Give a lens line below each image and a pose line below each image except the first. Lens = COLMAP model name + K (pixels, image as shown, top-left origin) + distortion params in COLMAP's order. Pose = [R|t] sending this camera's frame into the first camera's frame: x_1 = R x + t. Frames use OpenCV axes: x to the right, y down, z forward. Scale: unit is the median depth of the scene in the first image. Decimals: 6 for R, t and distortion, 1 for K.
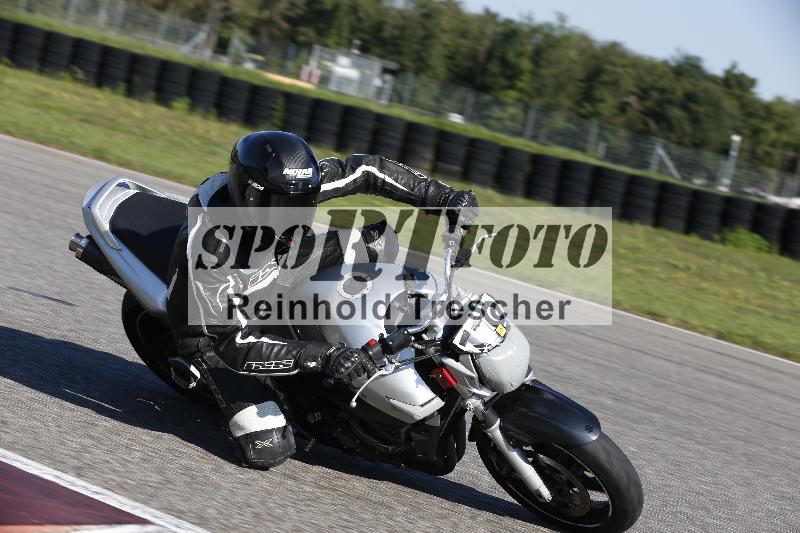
lens RADIAL K [[2499.3, 0, 399.5], [0, 2499.3, 267.8], [0, 0, 1]] dist [-0.359245, 0.000000]
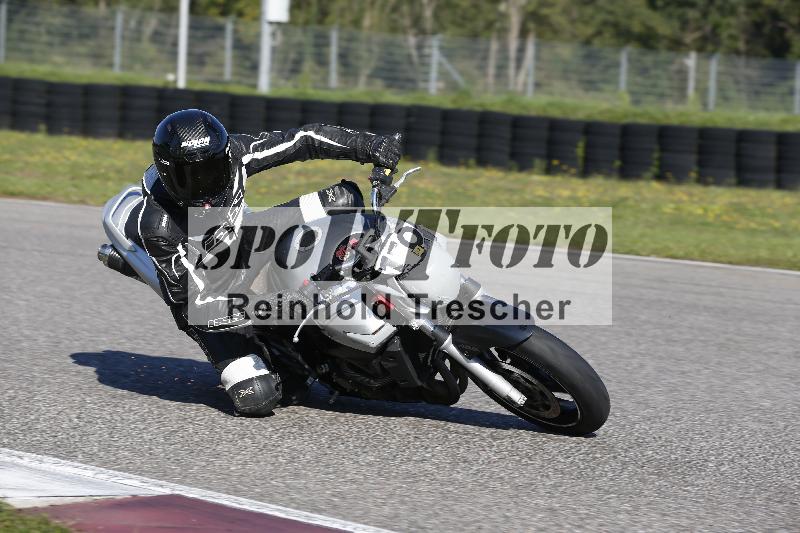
lens RADIAL K [[3404.4, 0, 406.3], [0, 3404.4, 267.3], [0, 0, 1]] dist [0.222026, 0.000000]
pose [[0.912267, -0.186432, -0.364709, 0.569232], [0.157400, 0.981605, -0.108063, 0.189160], [0.378146, 0.041177, 0.924830, -0.378498]]
